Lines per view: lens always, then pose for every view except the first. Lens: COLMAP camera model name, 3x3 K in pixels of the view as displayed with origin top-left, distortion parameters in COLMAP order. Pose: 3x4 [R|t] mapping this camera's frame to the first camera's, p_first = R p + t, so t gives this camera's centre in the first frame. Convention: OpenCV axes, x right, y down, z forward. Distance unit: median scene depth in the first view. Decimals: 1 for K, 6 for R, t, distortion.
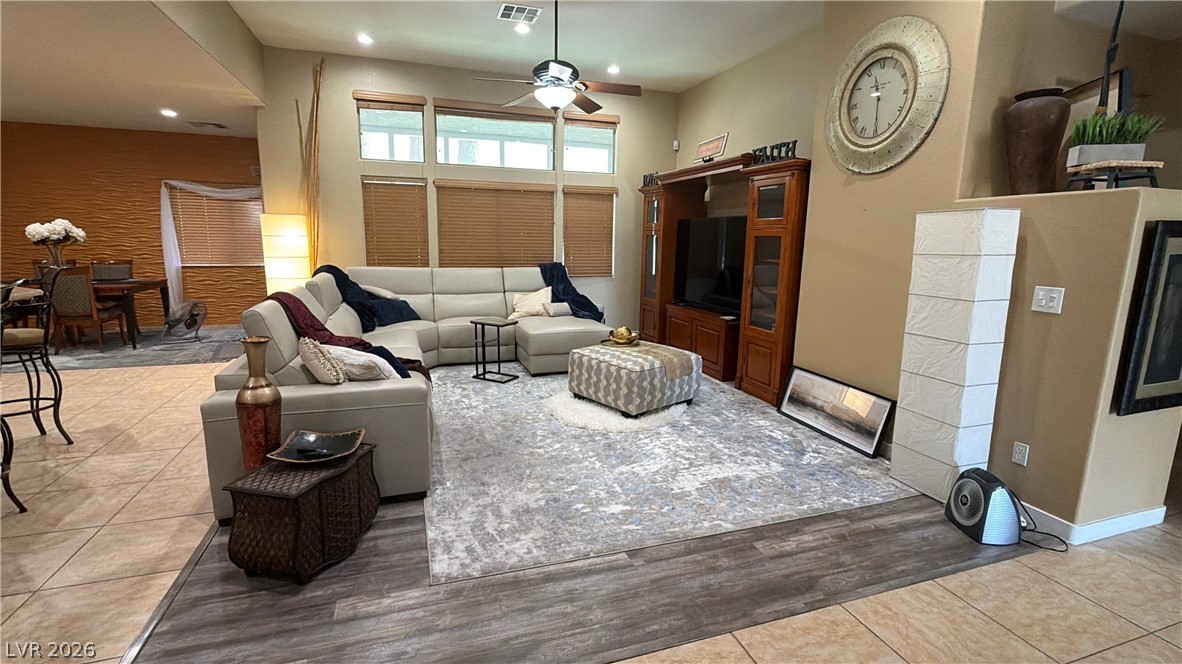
lens RADIAL K [[530.9, 0, 592.6], [0, 530.9, 329.8], [0, 0, 1]] dist [0.000285, -0.000813]
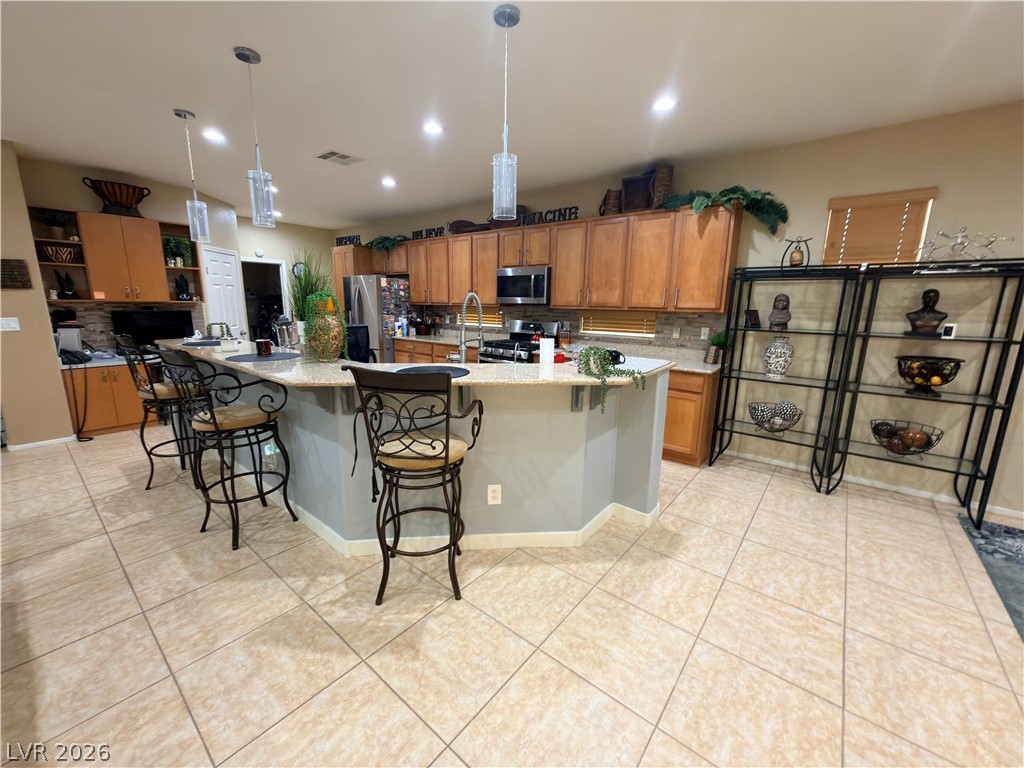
lens RADIAL K [[408.4, 0, 513.3], [0, 408.4, 386.7], [0, 0, 1]] dist [-0.001622, 0.000895]
pose [[-0.848584, 0.076579, -0.523489, -0.732680], [-0.122511, 0.934132, 0.335243, -0.226946], [0.514681, 0.348615, -0.783308, 1.200529]]
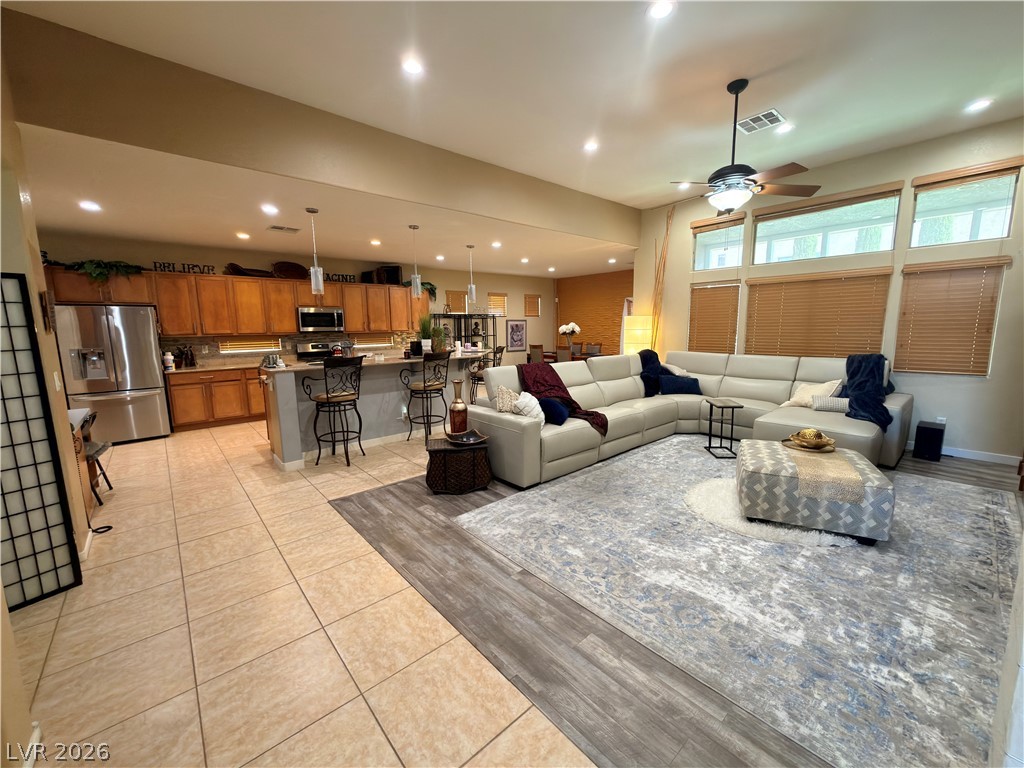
lens RADIAL K [[408.4, 0, 512.9], [0, 408.4, 383.9], [0, 0, 1]] dist [-0.001622, 0.000895]
pose [[0.379549, 0.108382, -0.918801, 0.544316], [-0.140200, 0.988383, 0.058675, -0.054922], [0.914487, 0.106546, 0.390335, 0.306504]]
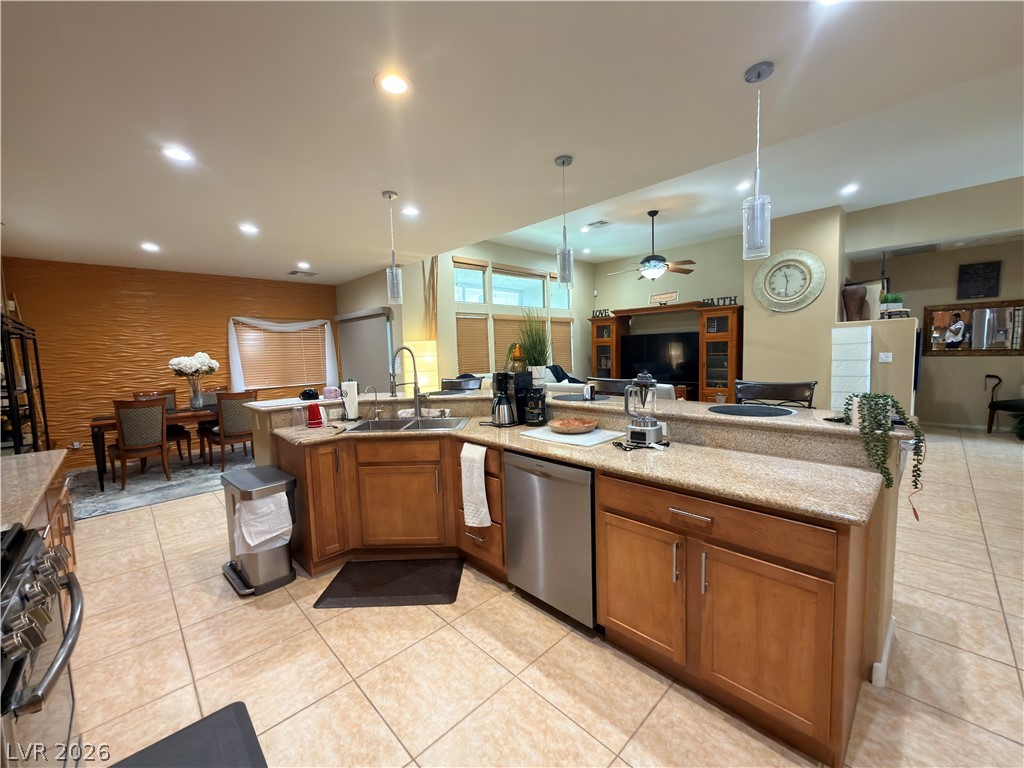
lens RADIAL K [[408.4, 0, 512.1], [0, 408.4, 383.5], [0, 0, 1]] dist [-0.001622, 0.000895]
pose [[0.904611, -0.080491, 0.418570, -1.136882], [0.119581, 0.990495, -0.067965, -0.007652], [-0.409121, 0.111535, 0.905638, -0.072435]]
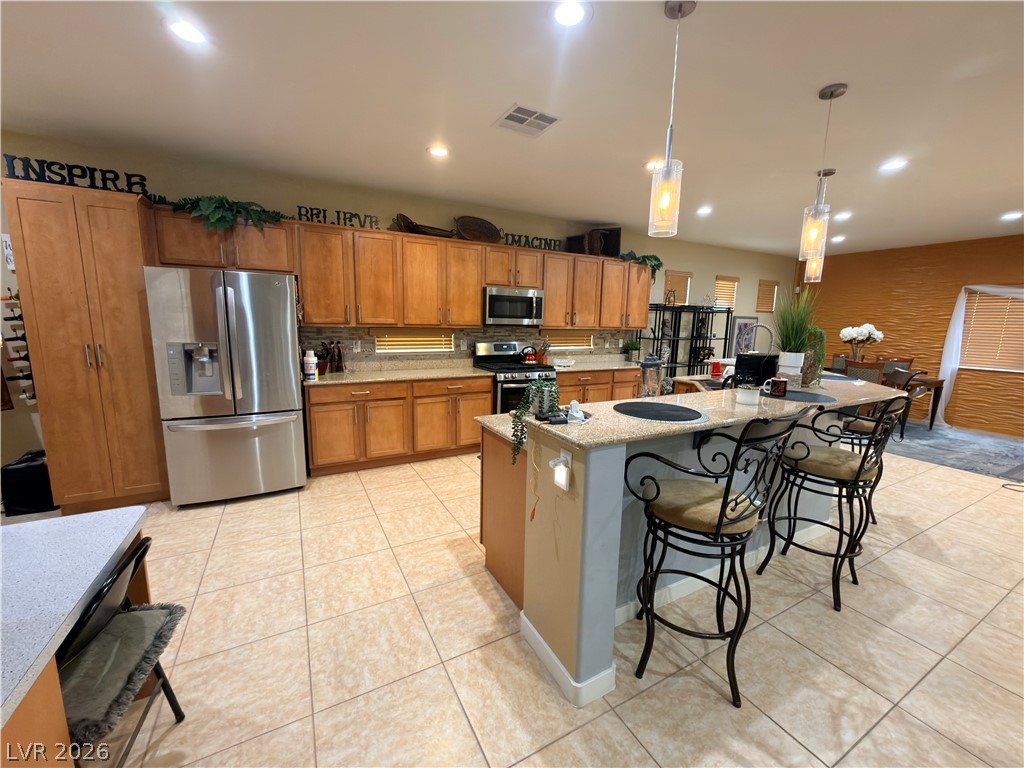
lens RADIAL K [[408.4, 0, 513.0], [0, 408.4, 386.6], [0, 0, 1]] dist [-0.001622, 0.000895]
pose [[0.165408, 0.143348, -0.975752, -0.253536], [-0.187453, 0.975914, 0.111594, -0.019533], [0.968247, 0.164449, 0.188295, 0.032811]]
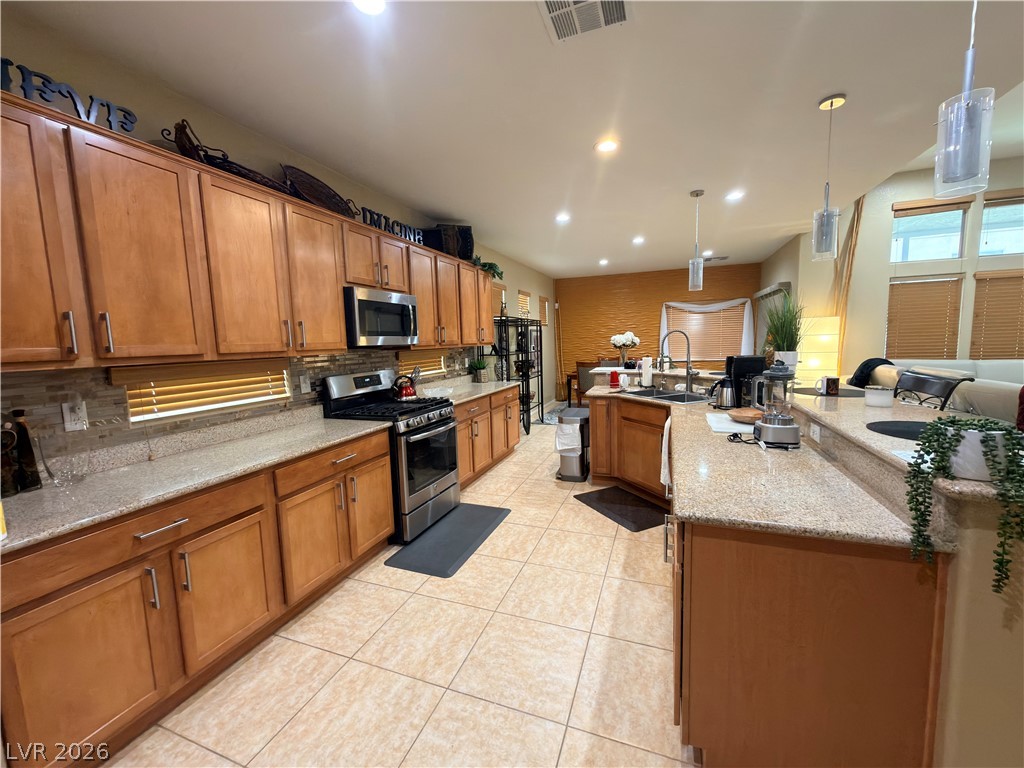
lens RADIAL K [[408.4, 0, 513.3], [0, 408.4, 385.1], [0, 0, 1]] dist [-0.001622, 0.000895]
pose [[0.769303, 0.029309, -0.638212, -0.716861], [-0.067062, 0.997133, -0.035044, 0.022752], [0.635355, 0.069759, 0.769063, -0.207070]]
